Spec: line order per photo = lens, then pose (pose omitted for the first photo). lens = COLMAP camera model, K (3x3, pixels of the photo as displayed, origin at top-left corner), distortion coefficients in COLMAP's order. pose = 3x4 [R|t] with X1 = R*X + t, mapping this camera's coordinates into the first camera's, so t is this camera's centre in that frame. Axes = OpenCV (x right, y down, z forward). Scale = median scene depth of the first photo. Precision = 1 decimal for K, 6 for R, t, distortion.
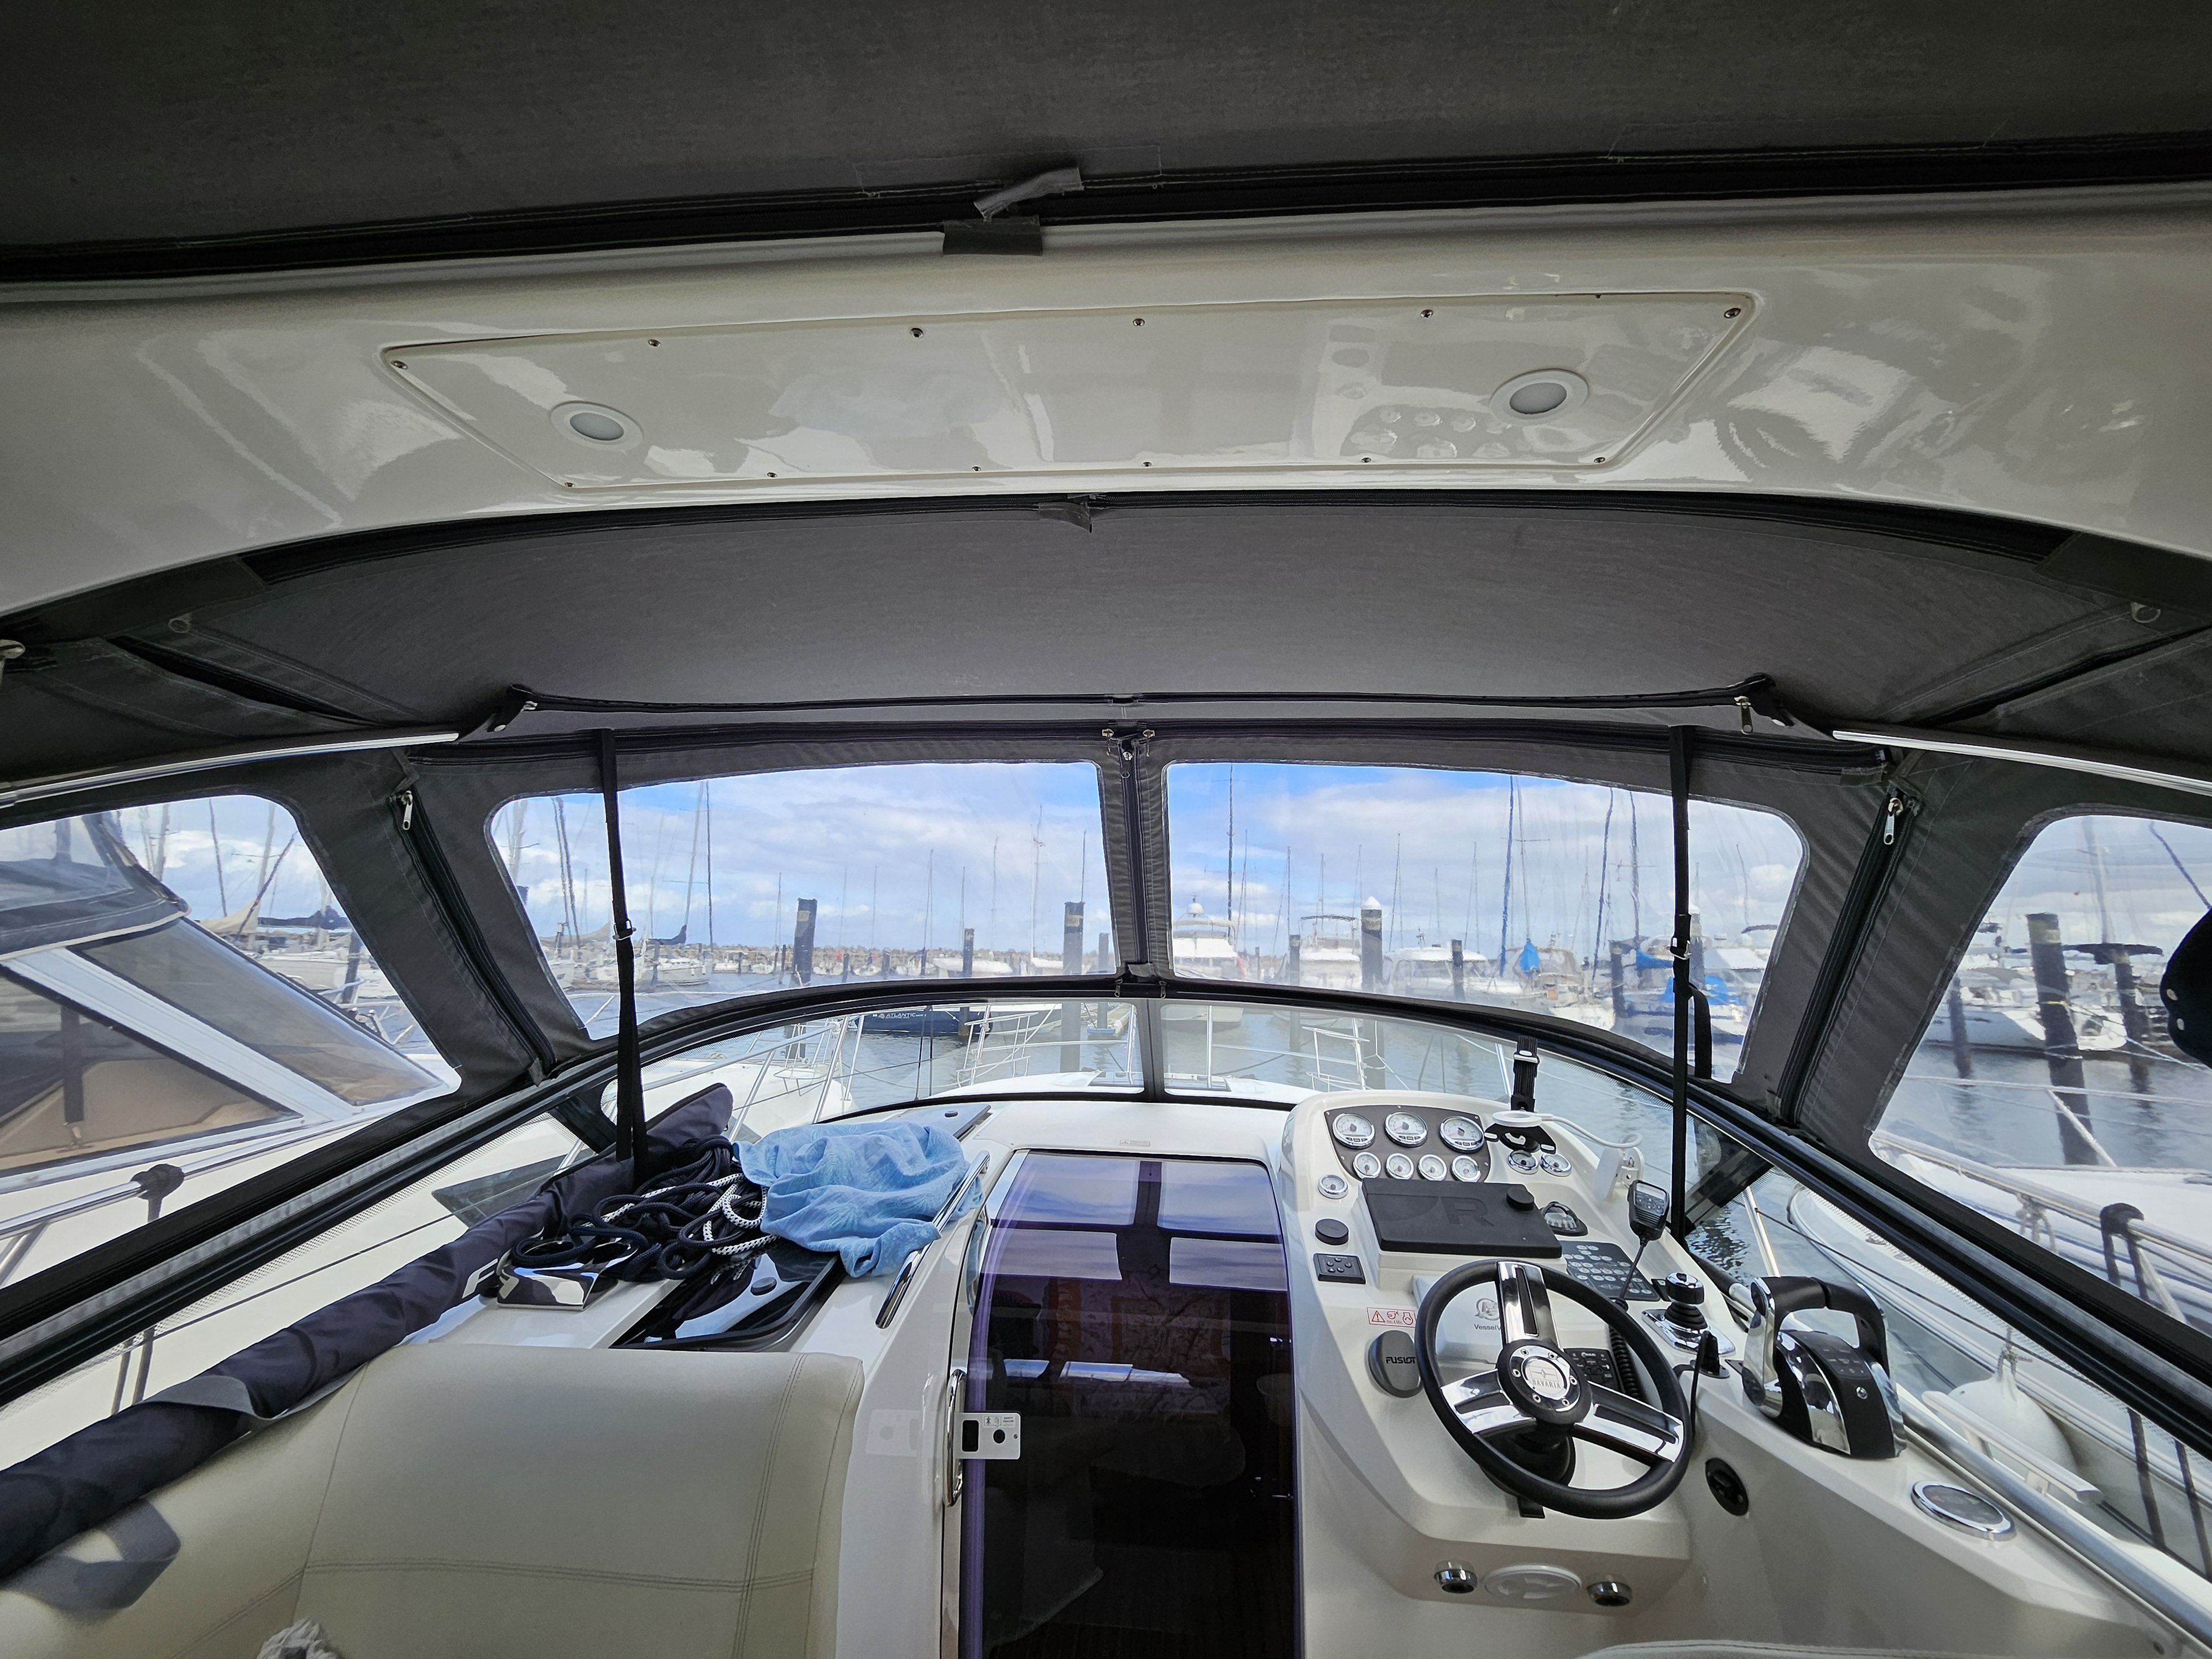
lens RADIAL K [[879.3, 0, 1094.2], [0, 879.3, 812.2], [0, 0, 1]] dist [-0.005939, 0.000276]
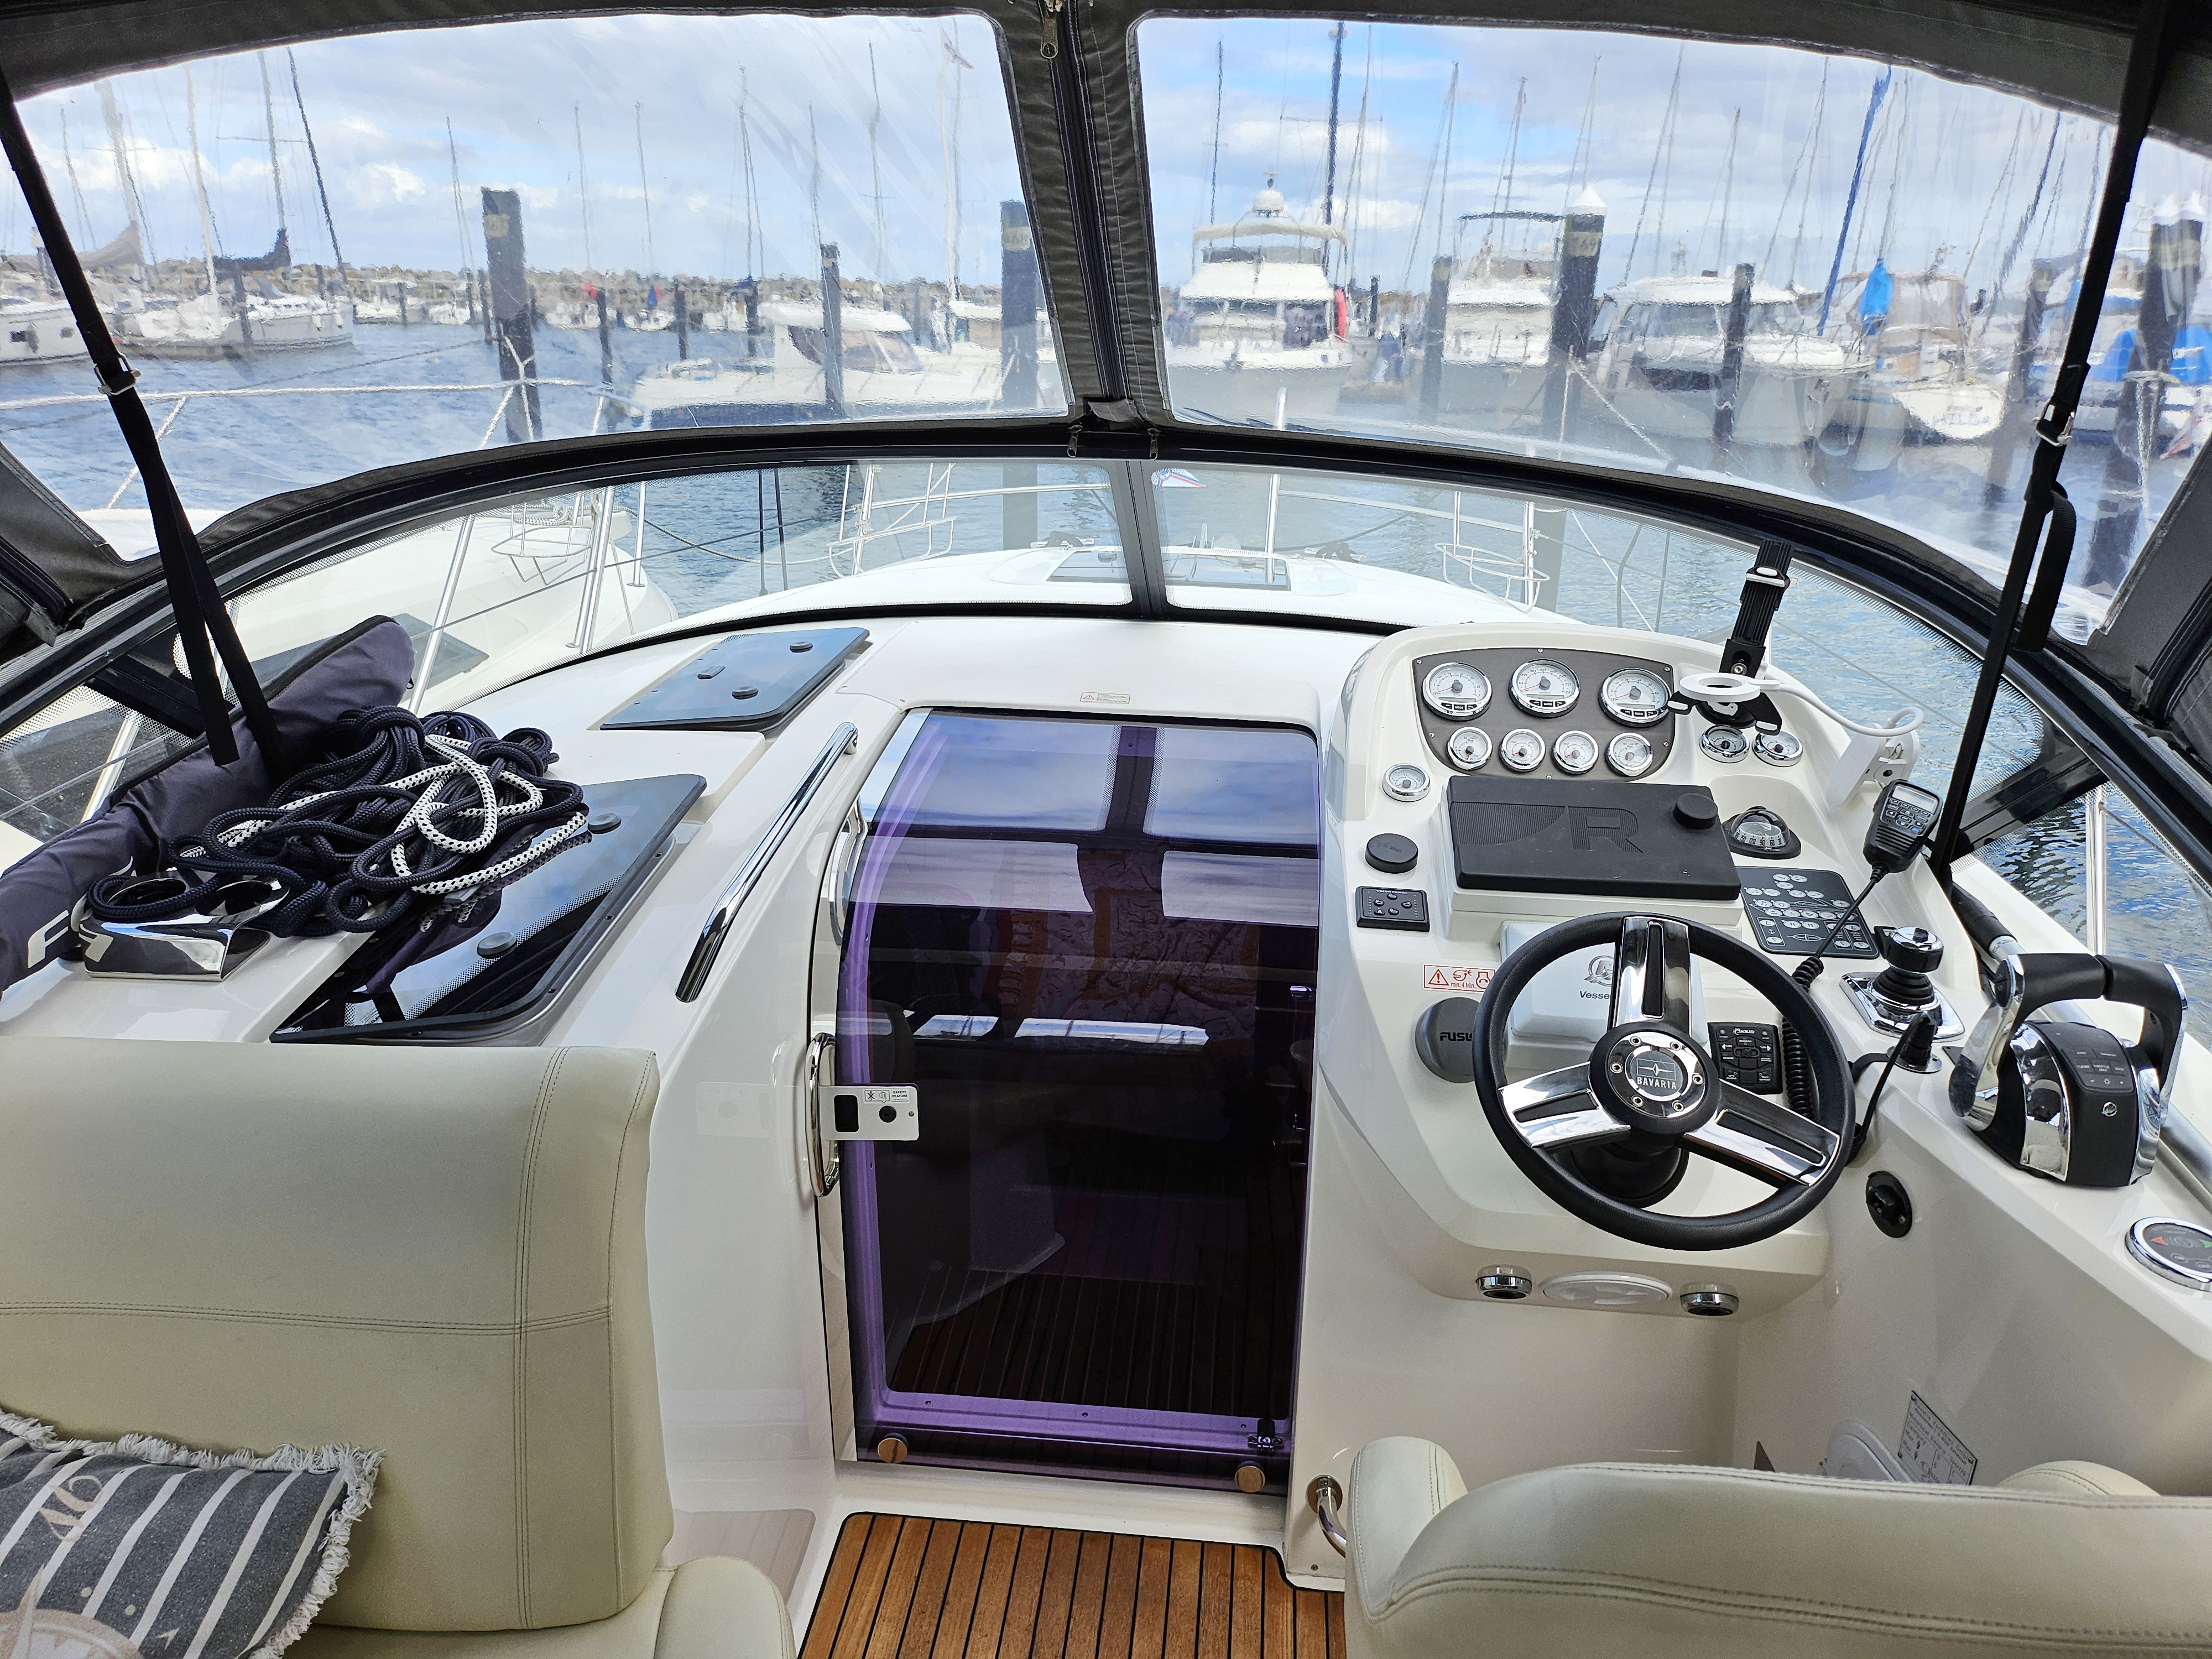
lens RADIAL K [[1565.3, 0, 1117.3], [0, 1565.3, 818.0], [0, 0, 1]] dist [0.043033, -0.036269]
pose [[0.999995, -0.003241, -0.000231, 0.075741], [0.002961, 0.879494, 0.475902, -0.087178], [-0.001340, -0.475900, 0.879499, 0.017541]]
